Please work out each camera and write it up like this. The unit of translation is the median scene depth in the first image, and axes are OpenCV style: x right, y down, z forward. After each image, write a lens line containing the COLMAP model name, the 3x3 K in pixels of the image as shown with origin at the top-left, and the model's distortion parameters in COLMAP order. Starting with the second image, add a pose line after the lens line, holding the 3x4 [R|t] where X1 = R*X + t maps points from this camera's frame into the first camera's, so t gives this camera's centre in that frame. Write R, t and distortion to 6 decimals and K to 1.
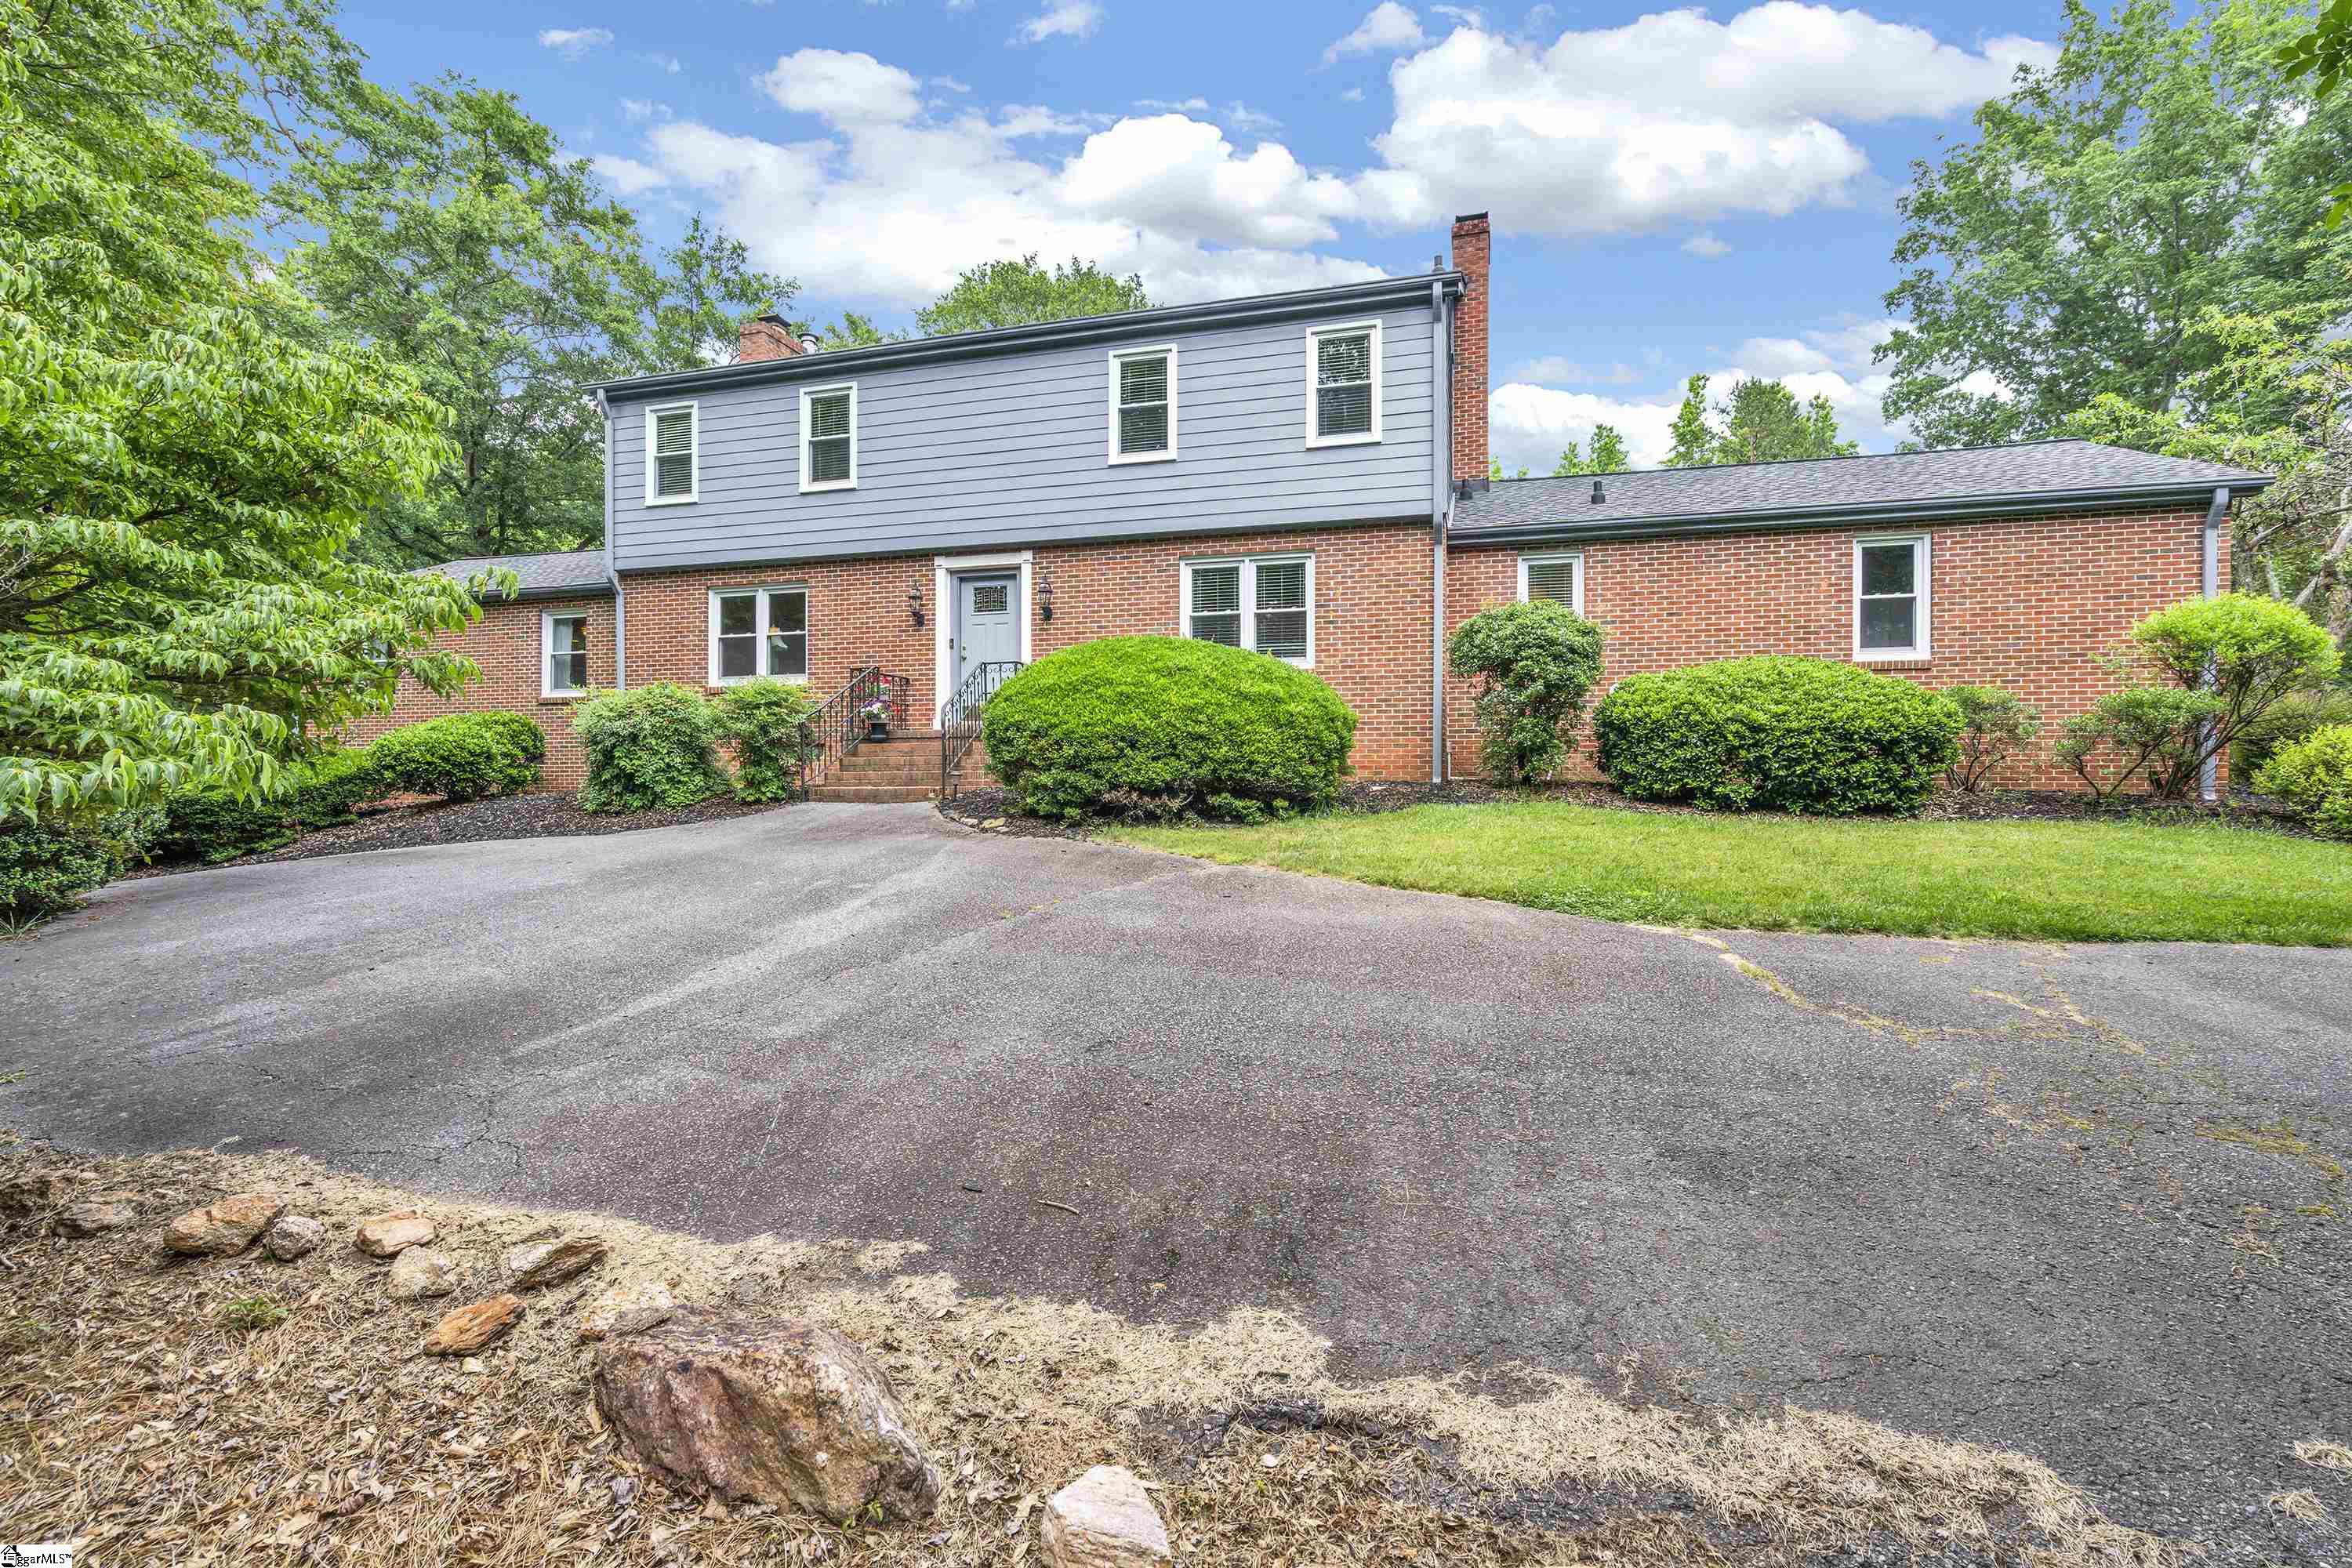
lens RADIAL K [[1064.1, 0, 1172.3], [0, 1064.1, 779.1], [0, 0, 1]] dist [-0.001693, 0.001349]
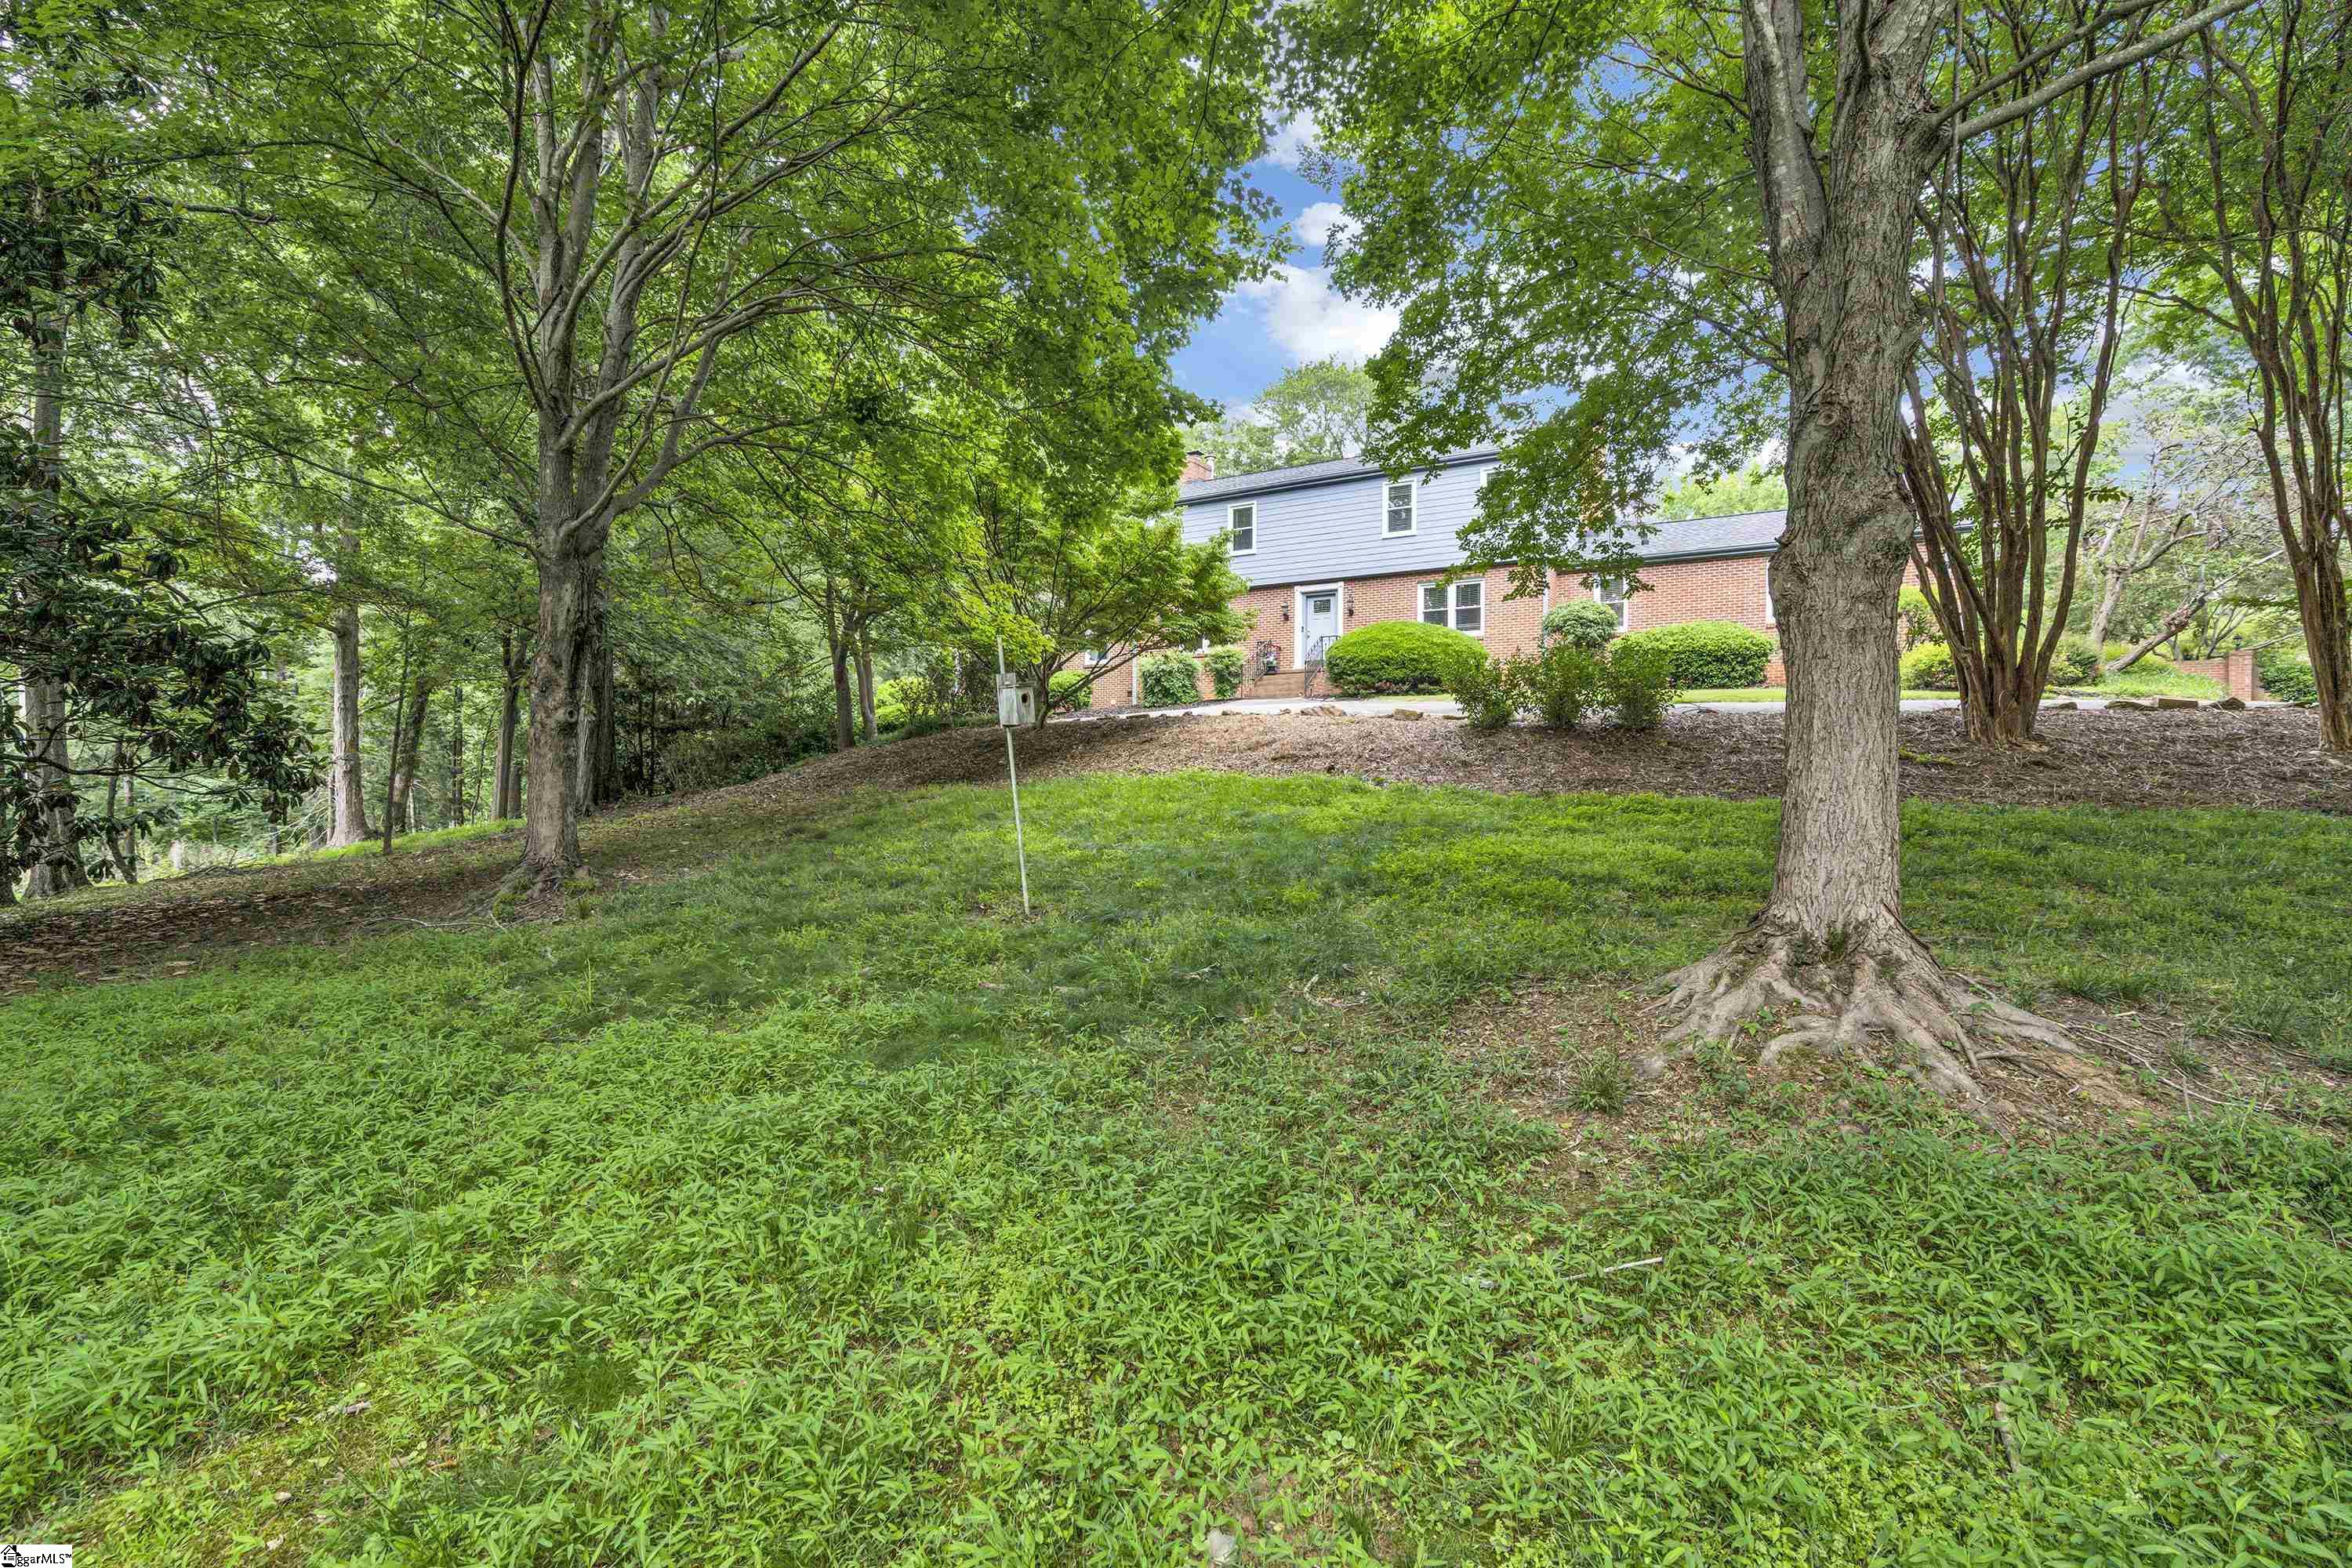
lens RADIAL K [[1064.1, 0, 1177.6], [0, 1064.1, 778.8], [0, 0, 1]] dist [-0.001693, 0.001349]
pose [[0.965214, 0.007518, -0.261352, 0.095982], [-0.007236, 0.999972, 0.002040, 0.159805], [0.261360, -0.000078, 0.965241, -1.043850]]
